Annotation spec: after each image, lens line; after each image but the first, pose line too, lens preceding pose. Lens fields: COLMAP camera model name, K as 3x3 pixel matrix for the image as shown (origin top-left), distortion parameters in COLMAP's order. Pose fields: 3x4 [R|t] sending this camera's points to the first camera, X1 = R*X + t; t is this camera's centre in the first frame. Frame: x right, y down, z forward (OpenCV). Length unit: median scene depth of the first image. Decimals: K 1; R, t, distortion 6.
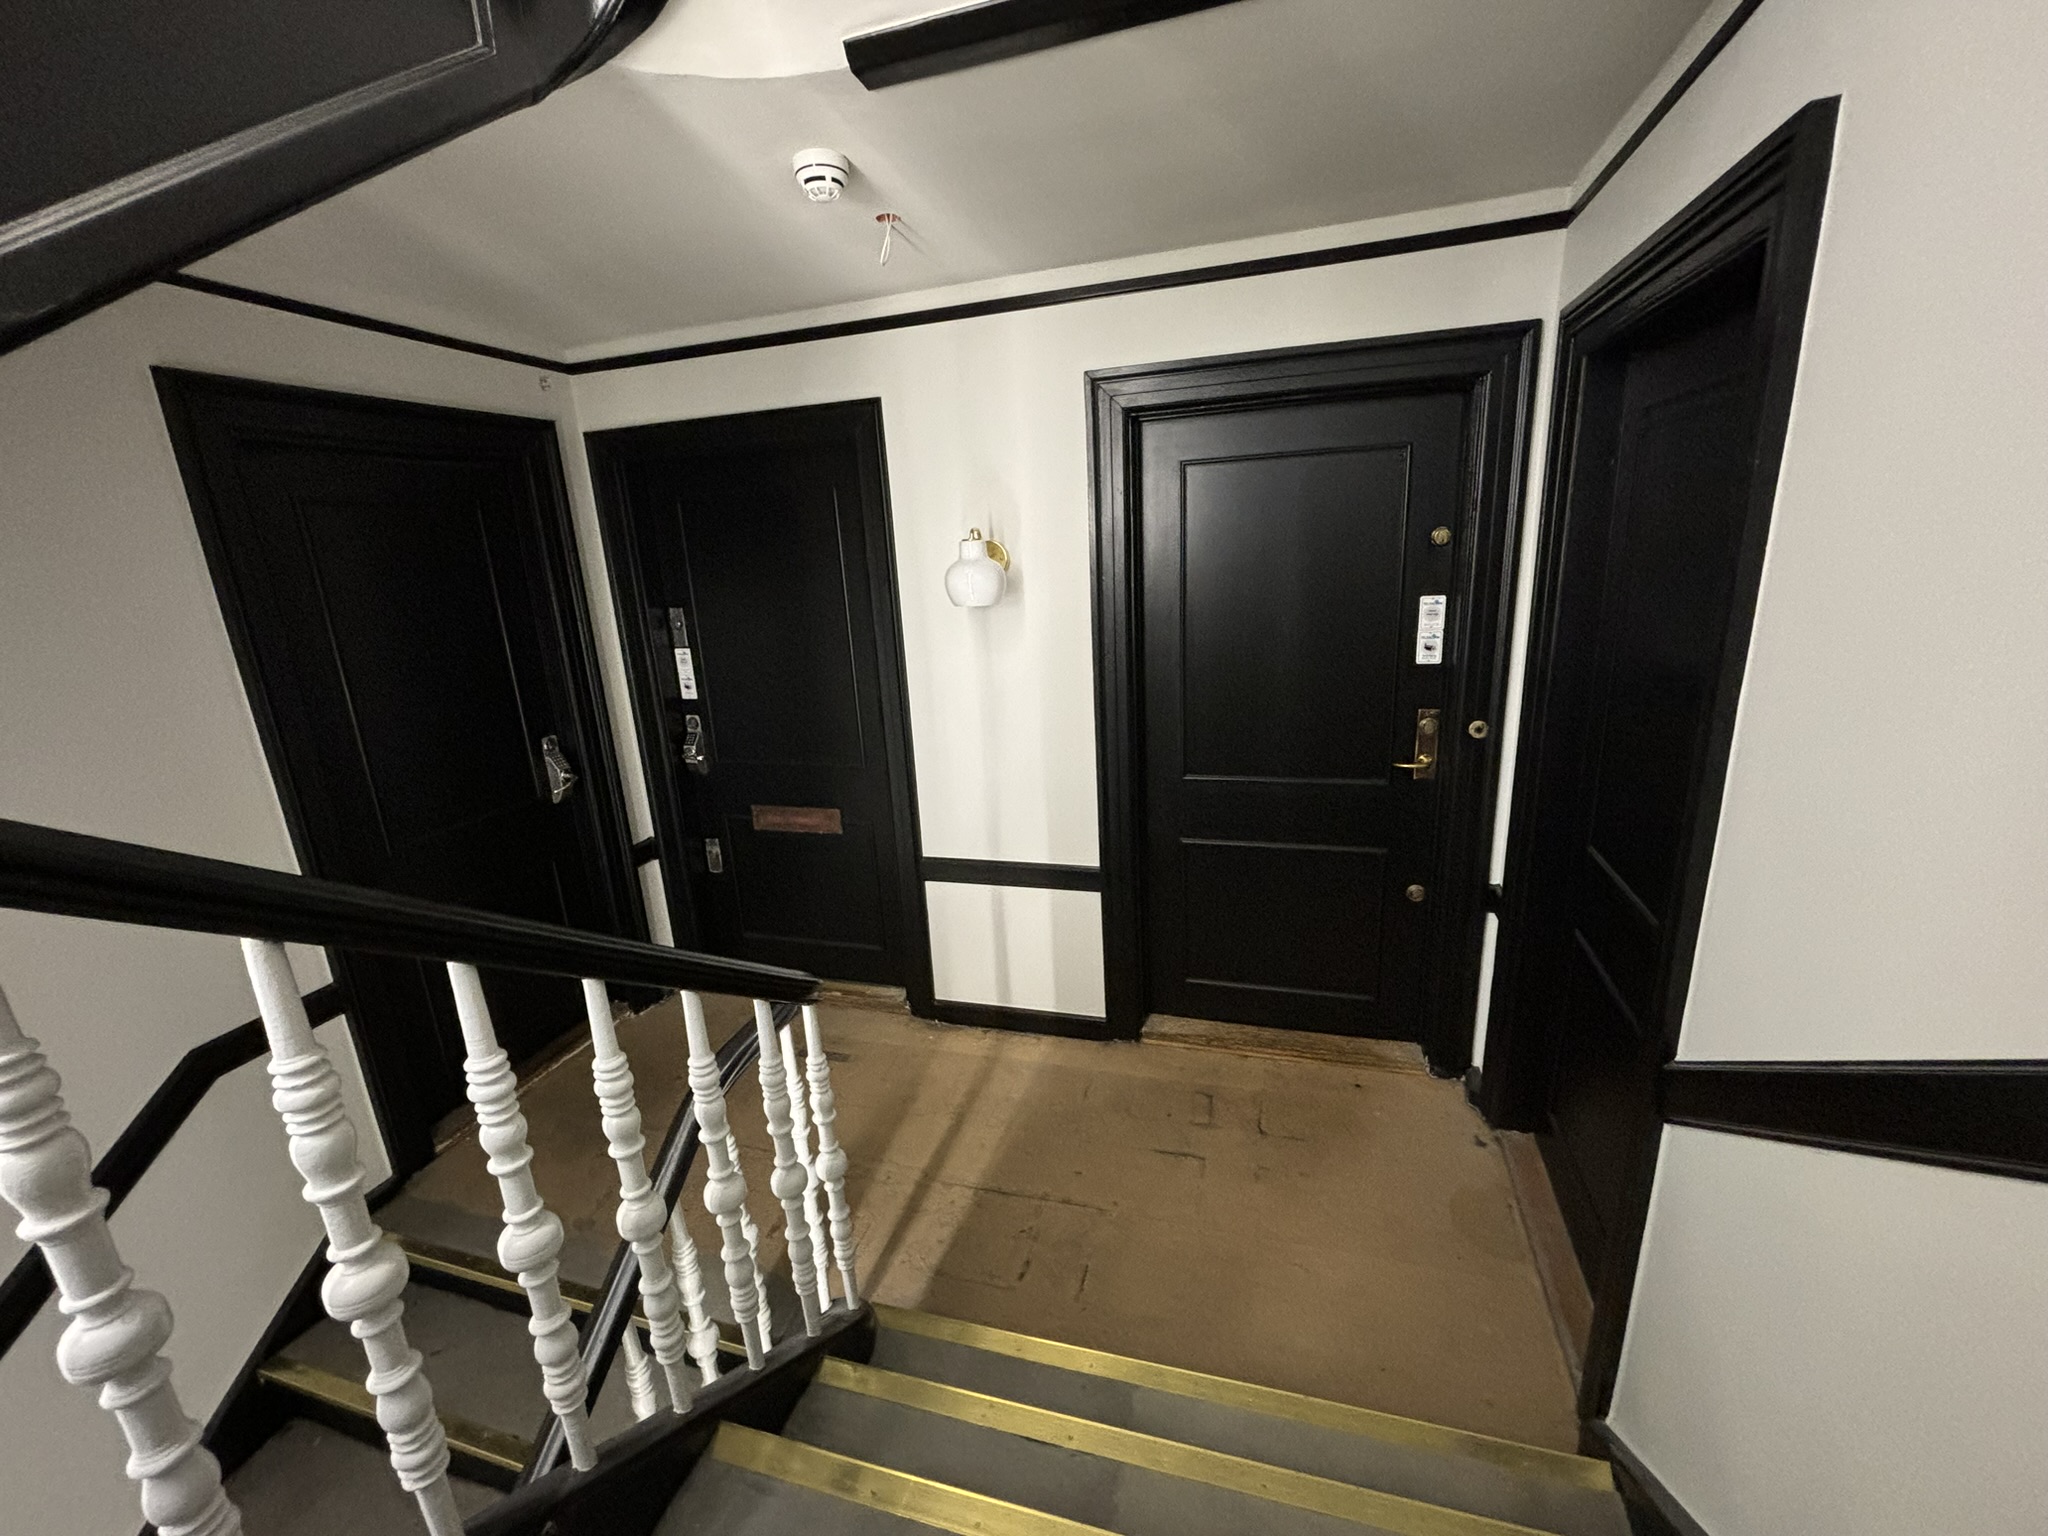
lens RADIAL K [[836.5, 0, 1024.0], [0, 836.5, 768.0], [0, 0, 1]] dist [0.027997, -0.033336]
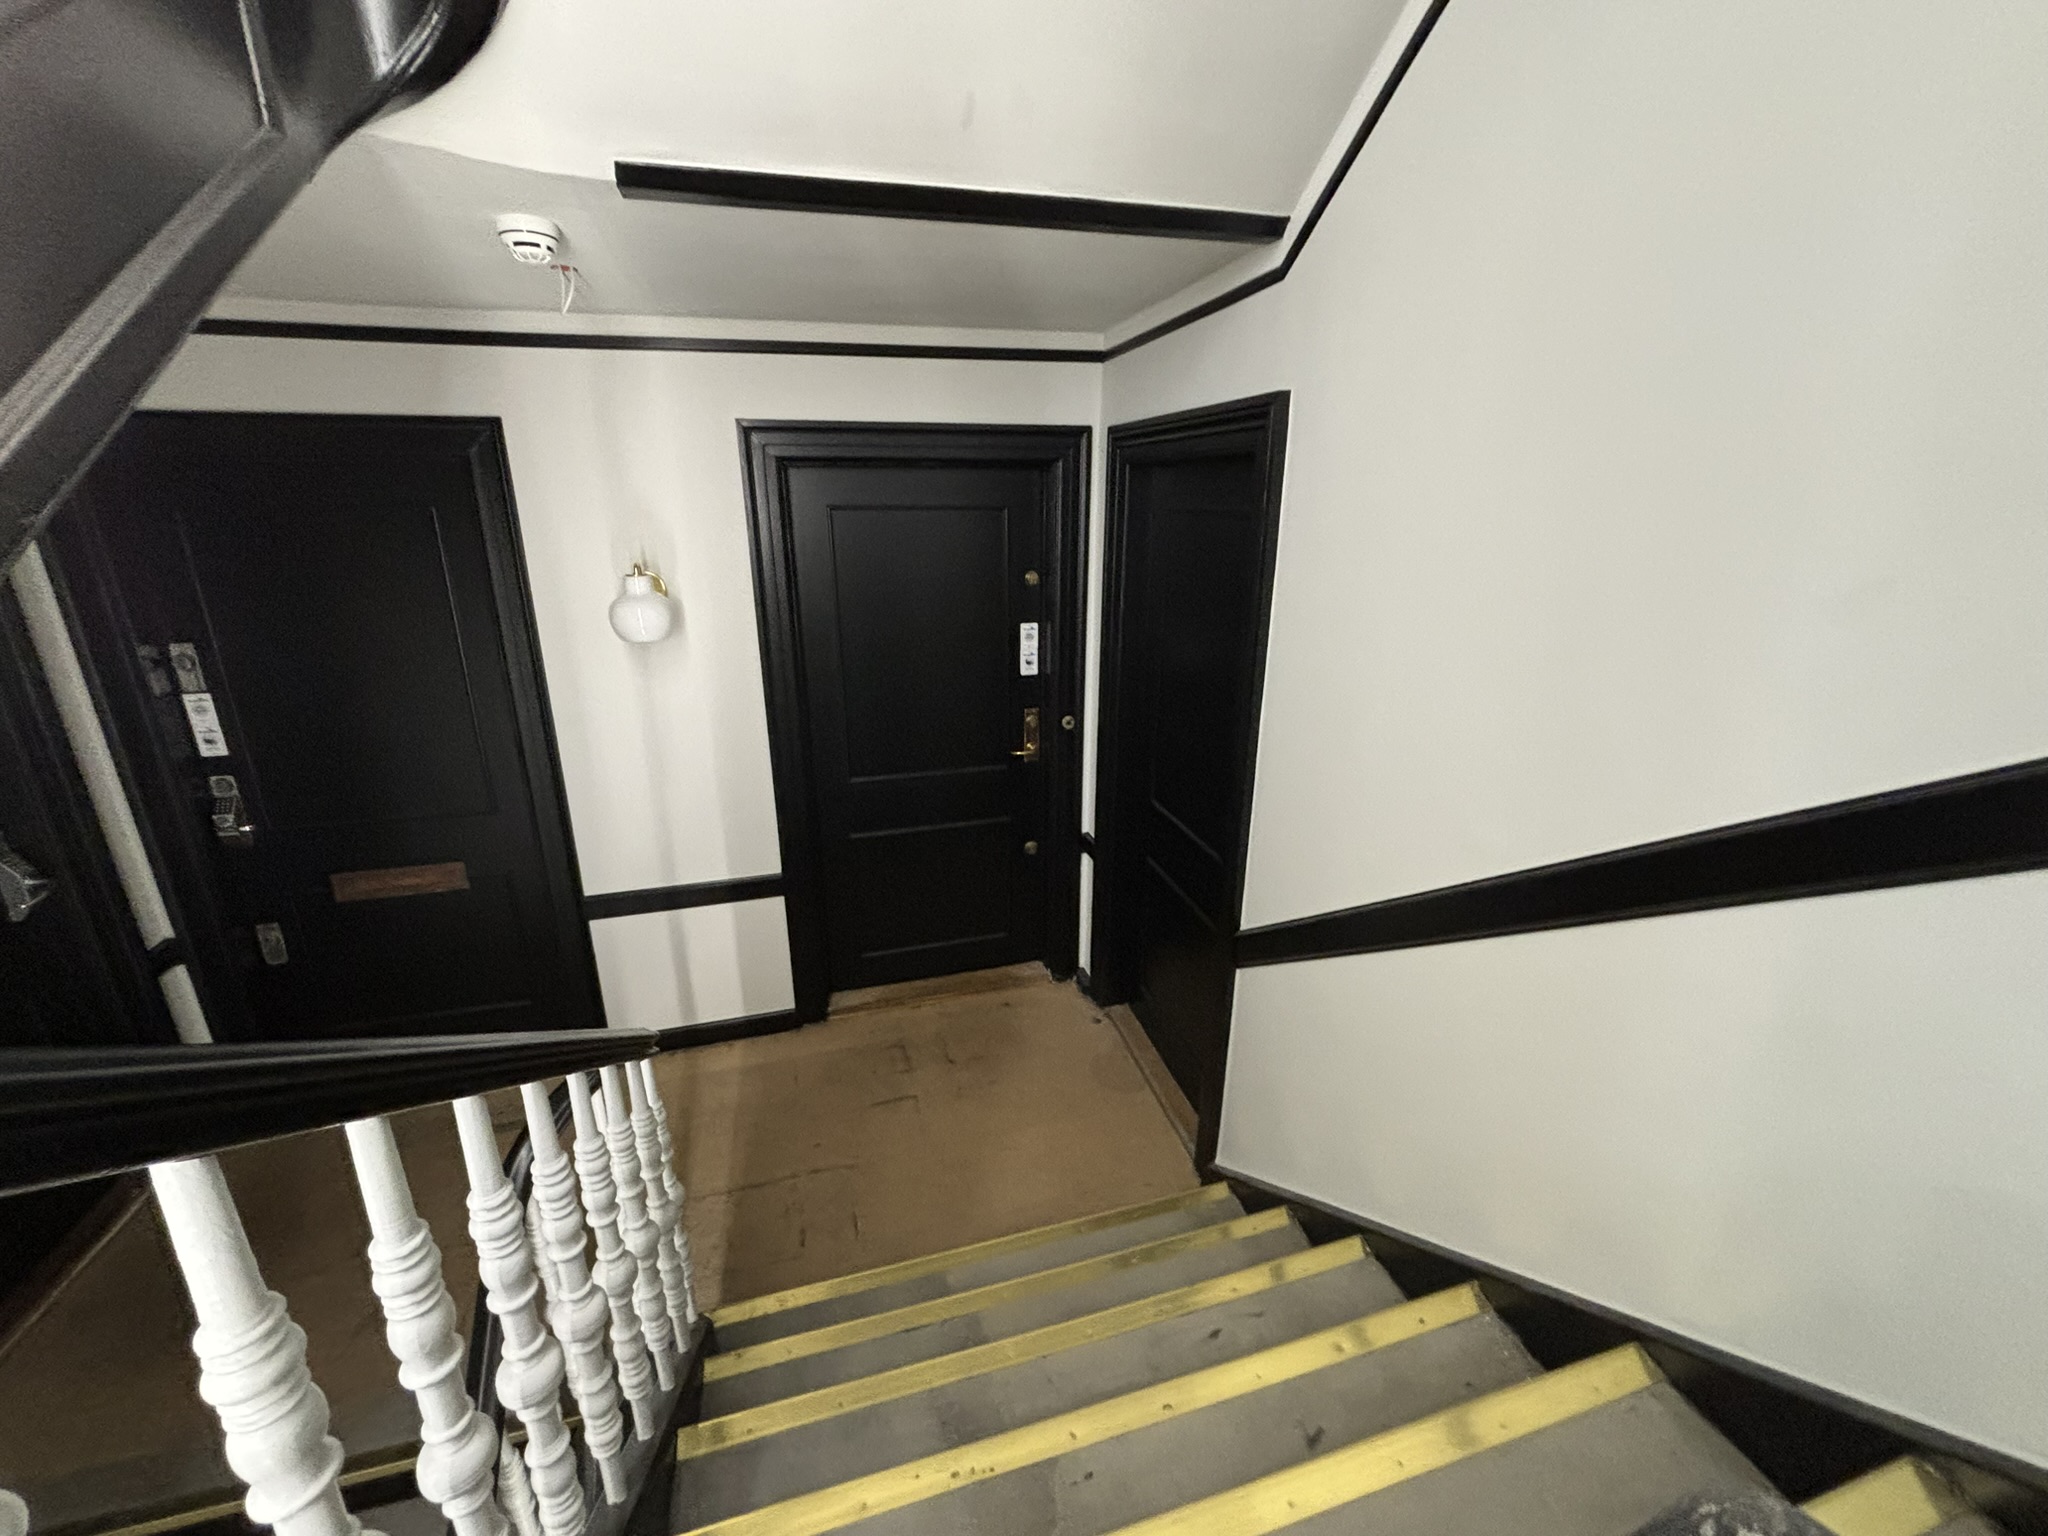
lens RADIAL K [[836.5, 0, 1024.0], [0, 836.5, 768.0], [0, 0, 1]] dist [0.027997, -0.033336]
pose [[0.839143, -0.115984, 0.531401, -0.217394], [0.095868, 0.993243, 0.065400, -0.060695], [-0.535396, -0.003936, 0.844592, -0.089022]]
